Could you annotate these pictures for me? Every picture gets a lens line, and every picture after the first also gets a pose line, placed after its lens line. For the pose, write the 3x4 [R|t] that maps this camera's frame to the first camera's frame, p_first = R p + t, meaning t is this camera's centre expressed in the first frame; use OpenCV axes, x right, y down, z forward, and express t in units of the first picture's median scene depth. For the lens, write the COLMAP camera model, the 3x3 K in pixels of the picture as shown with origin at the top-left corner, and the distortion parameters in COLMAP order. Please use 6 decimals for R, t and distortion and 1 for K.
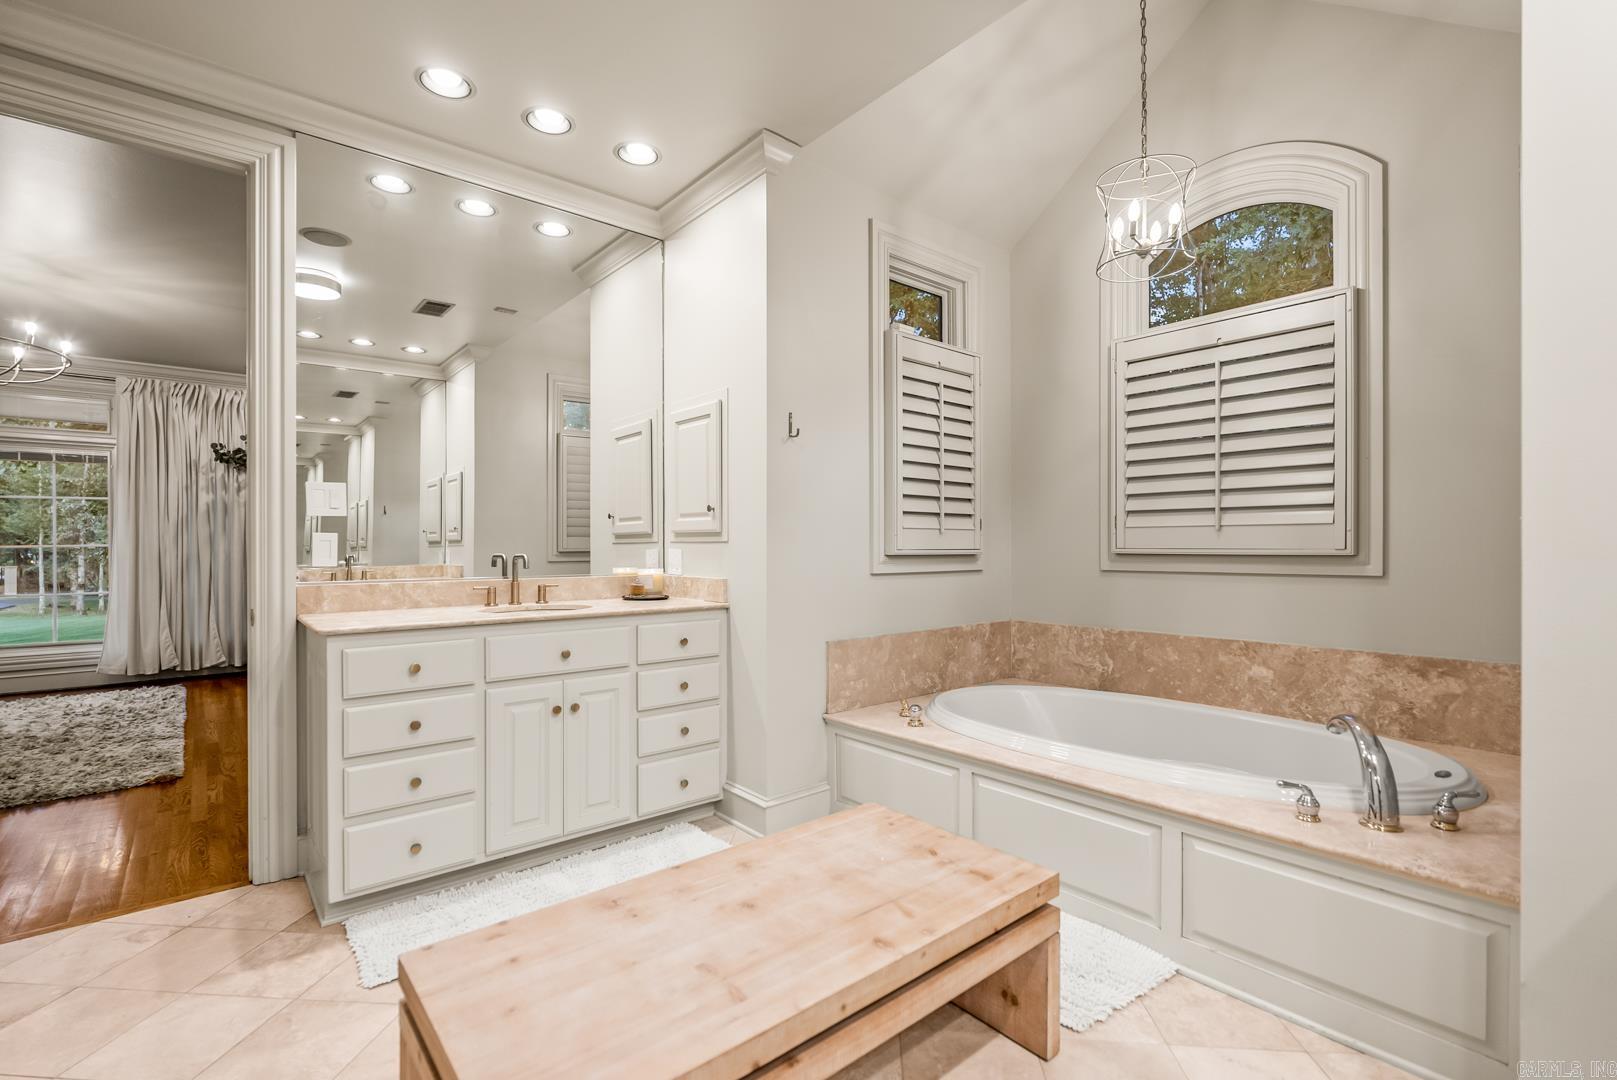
lens RADIAL K [[725.2, 0, 808.5], [0, 725.2, 540.0], [0, 0, 1]] dist [-0.001914, 0.000098]
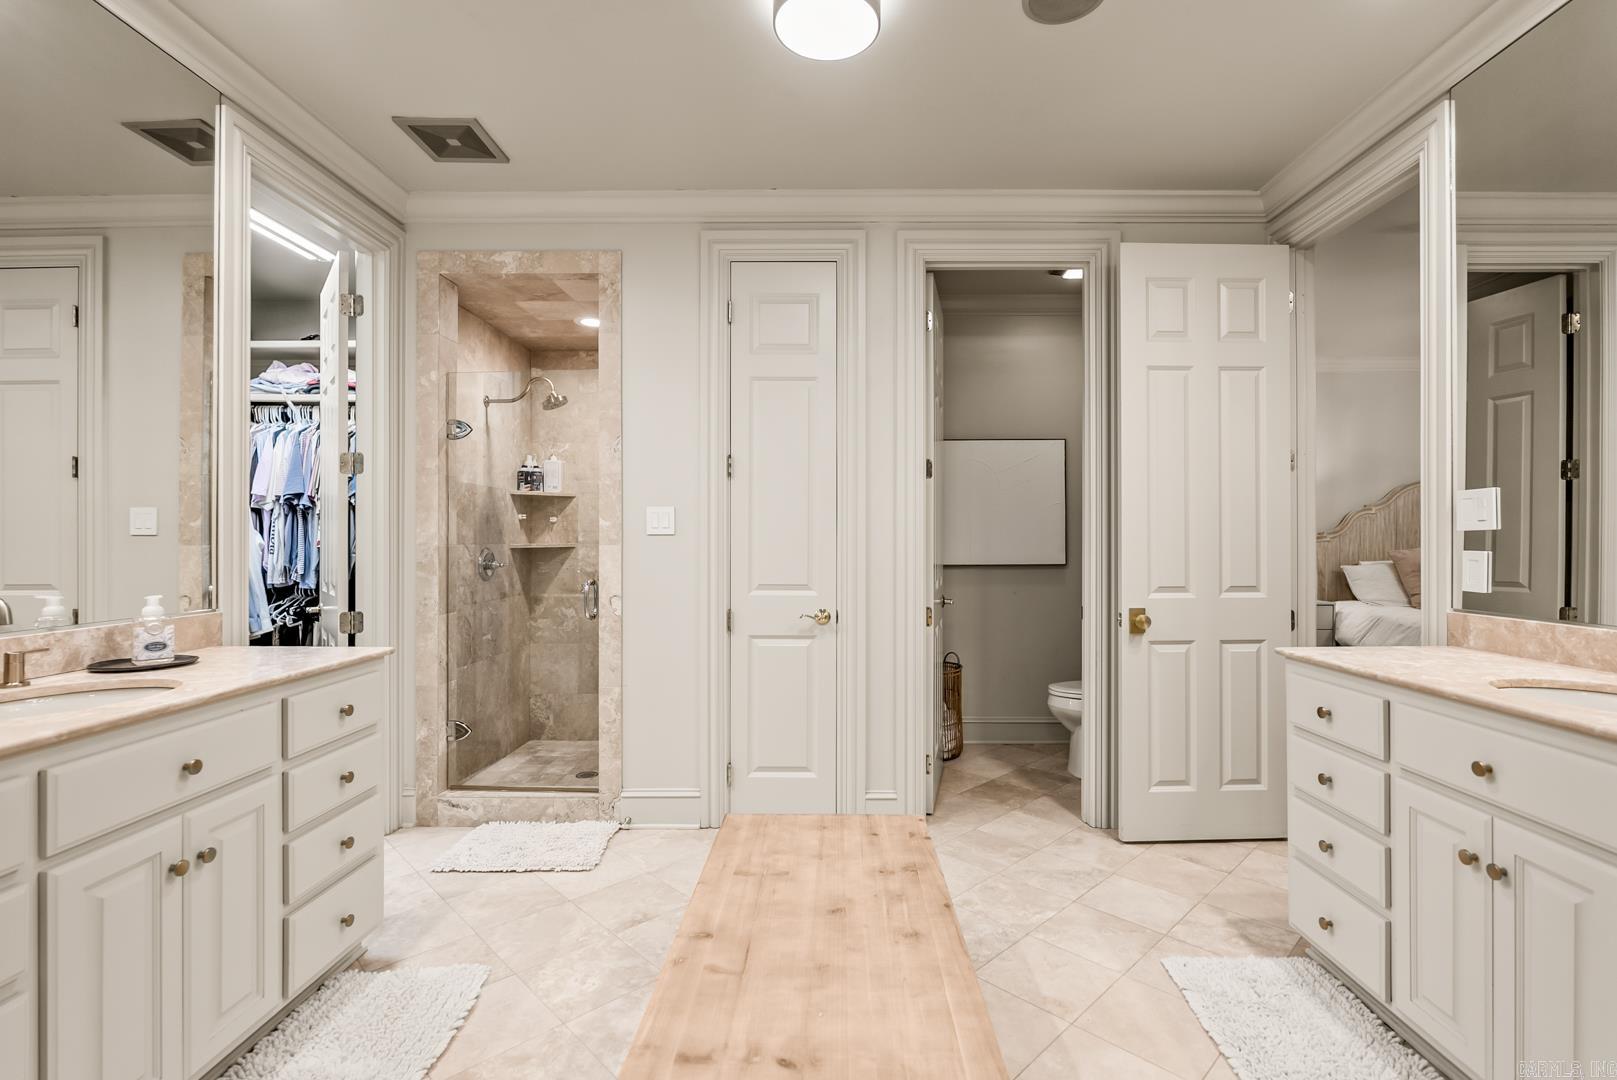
lens RADIAL K [[745.3, 0, 834.0], [0, 745.3, 535.1], [0, 0, 1]] dist [-0.002671, -0.000193]
pose [[-0.641539, -0.004135, -0.767080, 0.626618], [0.007166, 0.999910, -0.011383, -0.033651], [0.767057, -0.012799, -0.641451, 1.396067]]
